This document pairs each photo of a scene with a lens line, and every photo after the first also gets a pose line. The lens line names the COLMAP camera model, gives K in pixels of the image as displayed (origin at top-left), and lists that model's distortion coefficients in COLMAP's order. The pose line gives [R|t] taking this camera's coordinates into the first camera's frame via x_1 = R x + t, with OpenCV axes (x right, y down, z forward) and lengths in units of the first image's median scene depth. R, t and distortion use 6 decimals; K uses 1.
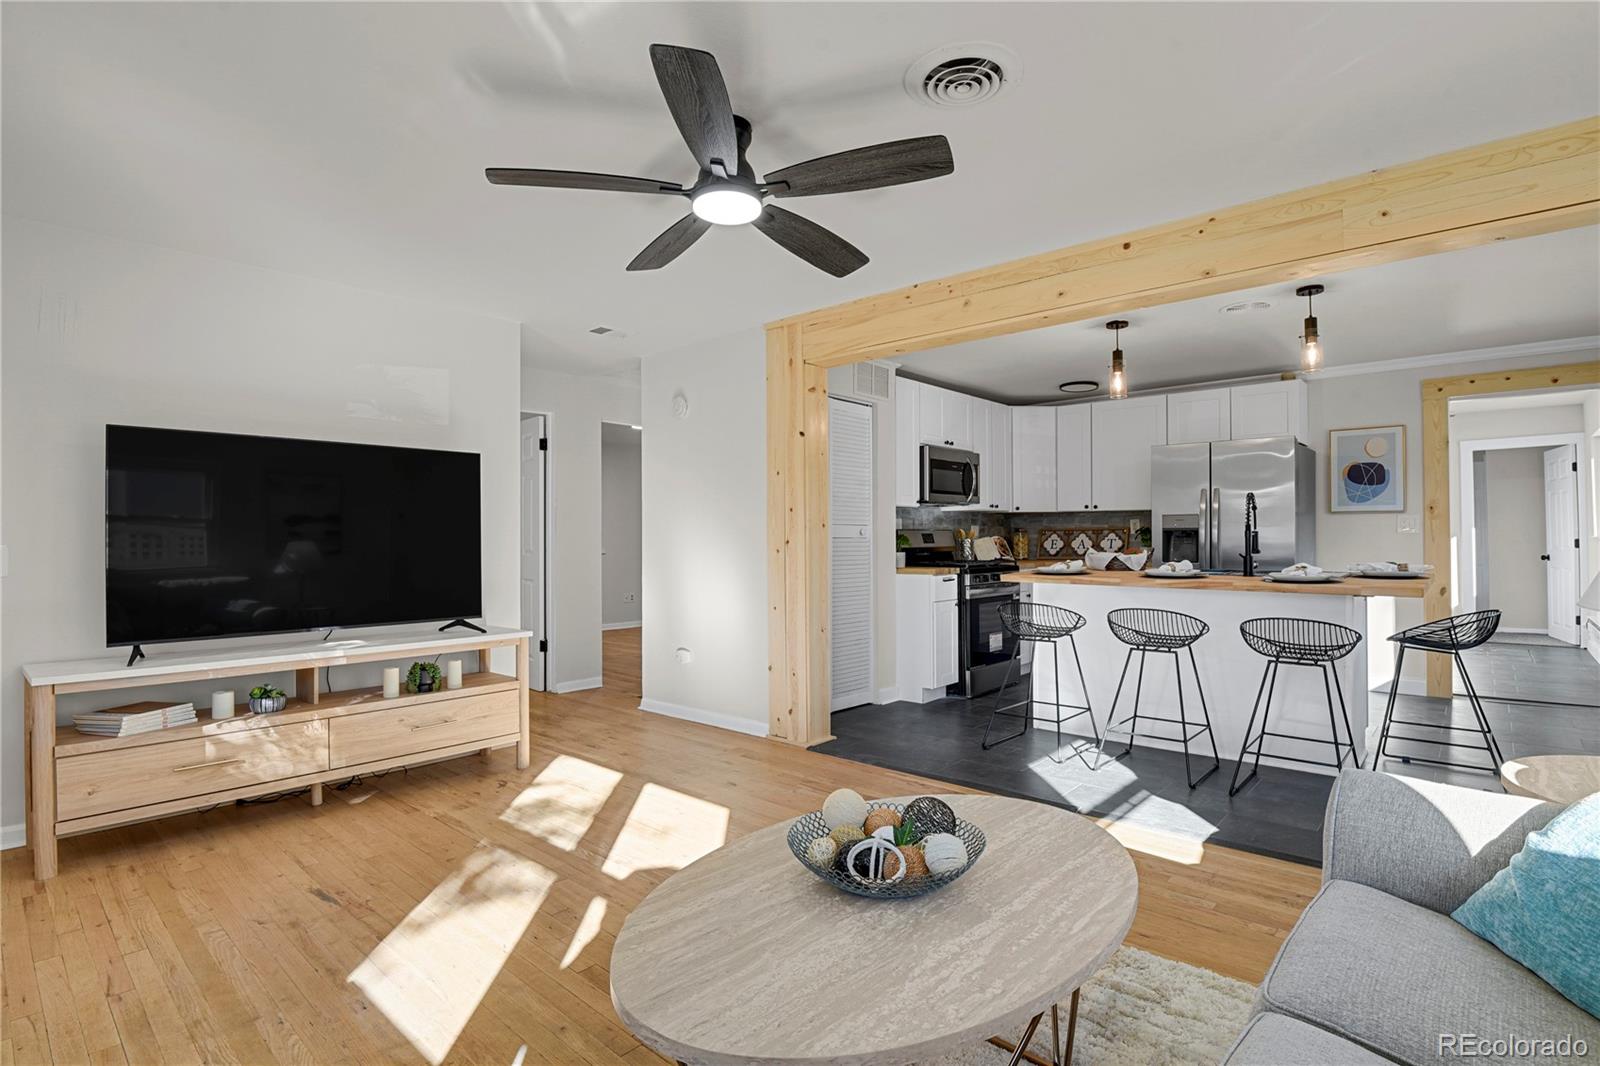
lens RADIAL K [[780.4, 0, 805.3], [0, 780.4, 535.8], [0, 0, 1]] dist [-0.024983, -0.003554]
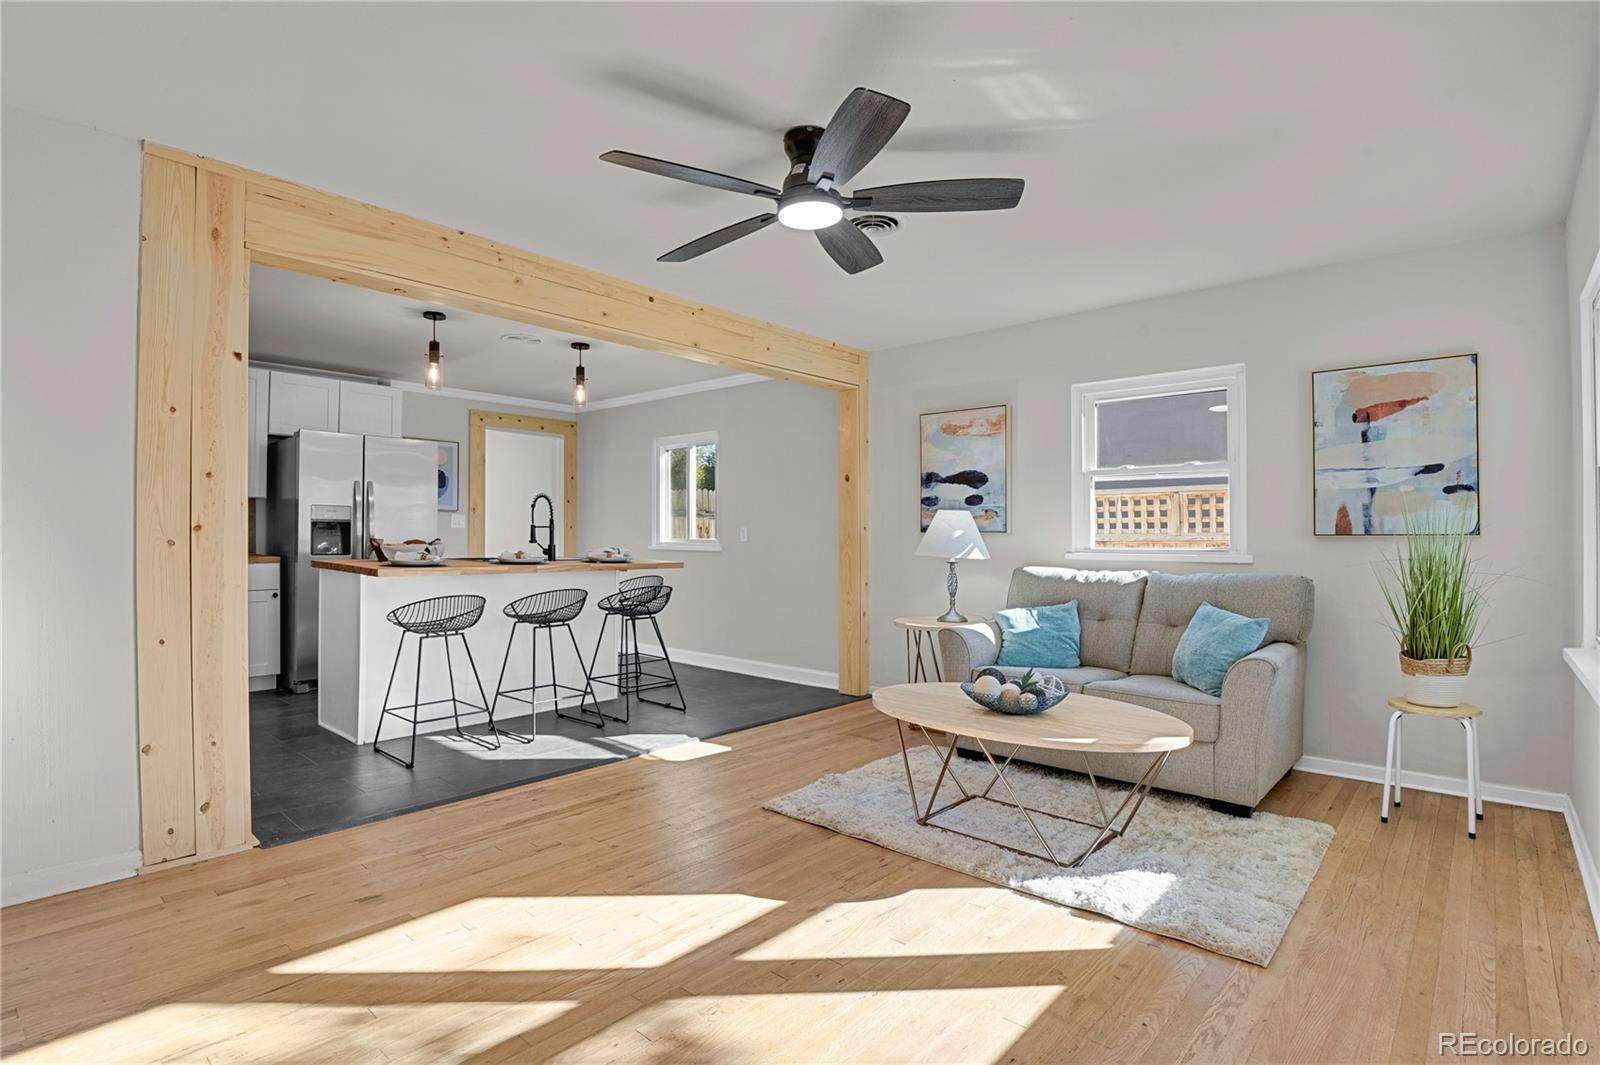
lens RADIAL K [[780.4, 0, 822.9], [0, 780.4, 531.2], [0, 0, 1]] dist [-0.024983, -0.003554]
pose [[-0.016919, 0.011528, 0.999790, -0.677737], [-0.007093, 0.999907, -0.011650, 0.015951], [-0.999832, -0.007289, -0.016836, 0.577918]]
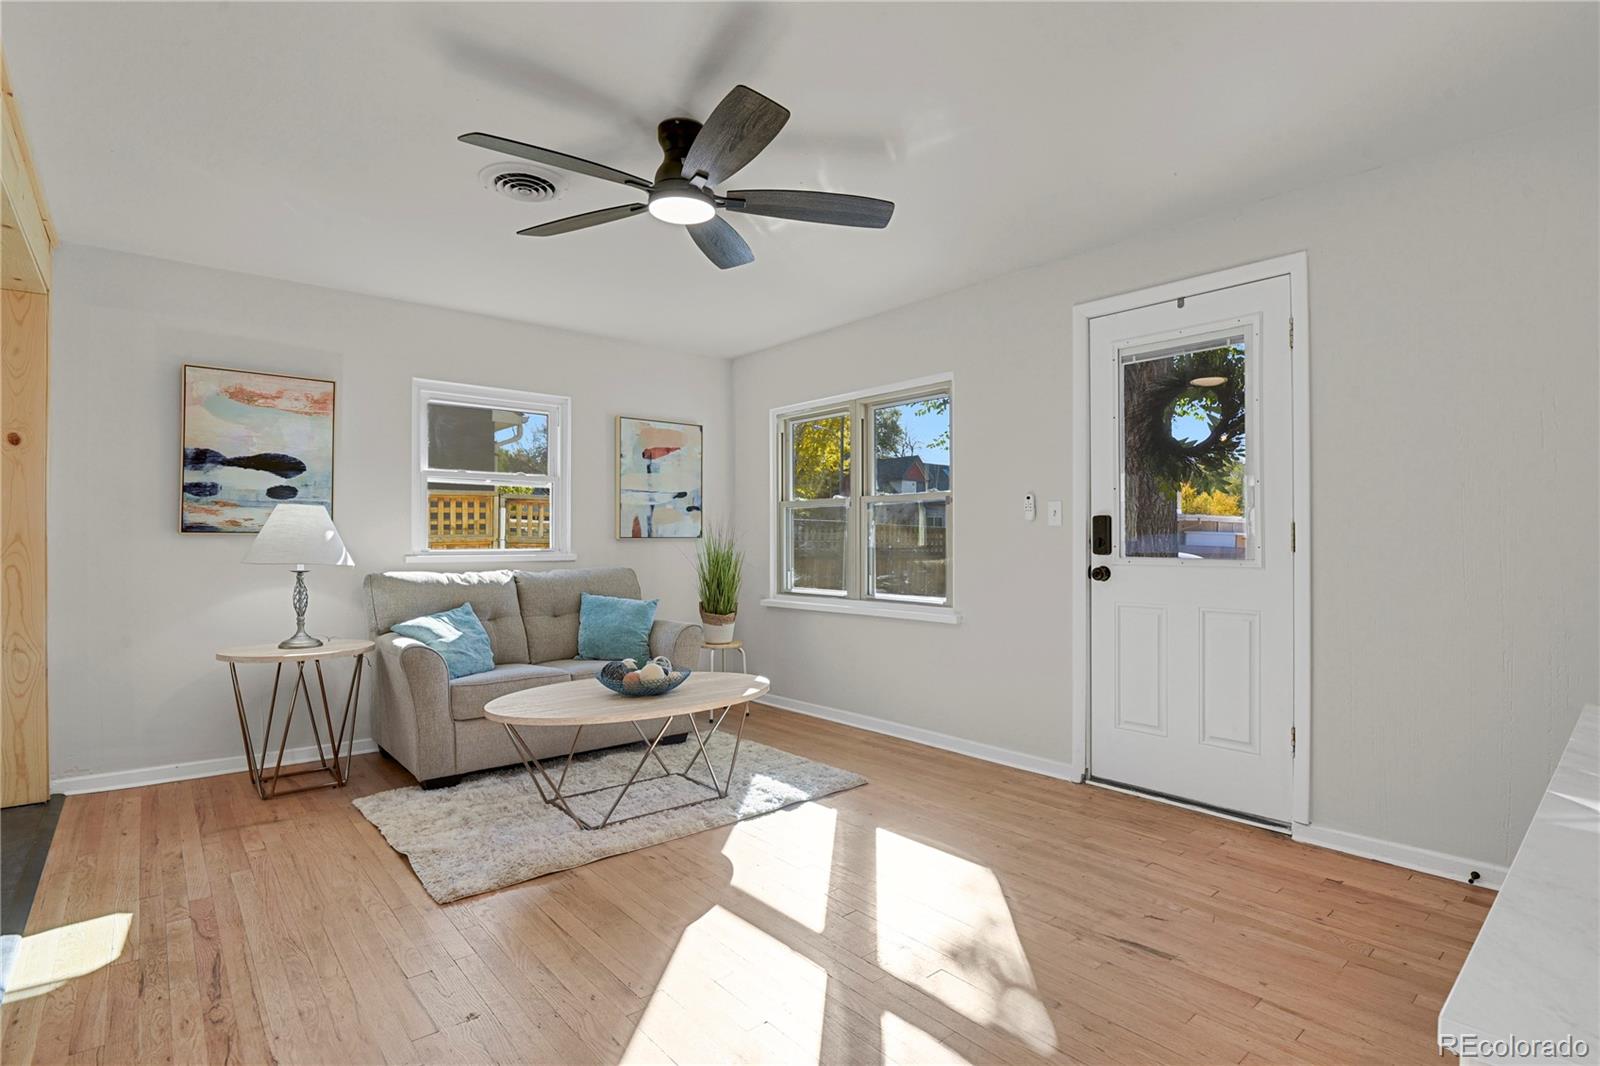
lens RADIAL K [[780.4, 0, 799.5], [0, 780.4, 535.4], [0, 0, 1]] dist [-0.024983, -0.003554]
pose [[-0.991696, 0.004184, 0.128534, -0.225705], [0.002736, 0.999931, -0.011439, 0.017383], [-0.128573, -0.010992, -0.991639, 1.170321]]
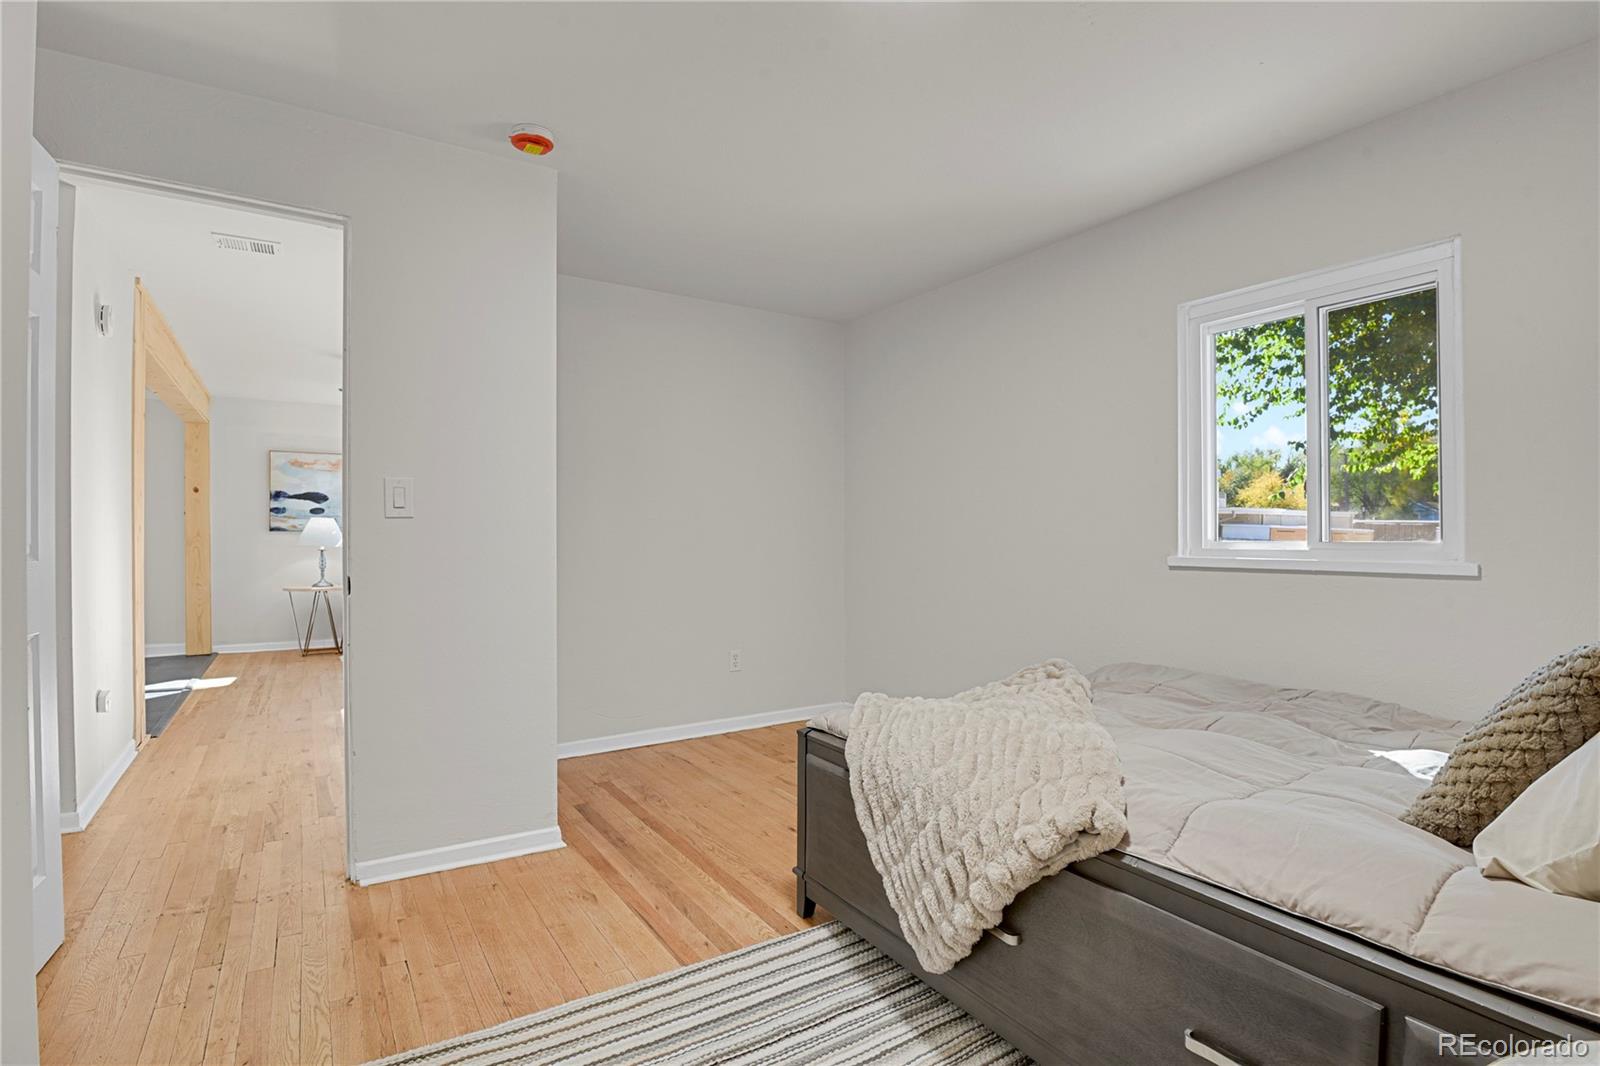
lens RADIAL K [[780.4, 0, 797.3], [0, 780.4, 536.3], [0, 0, 1]] dist [-0.024983, -0.003554]
pose [[-0.964905, 0.005985, 0.262532, -1.099921], [0.005415, 0.999981, -0.002893, 0.025786], [-0.262545, -0.001370, -0.964919, 1.827344]]
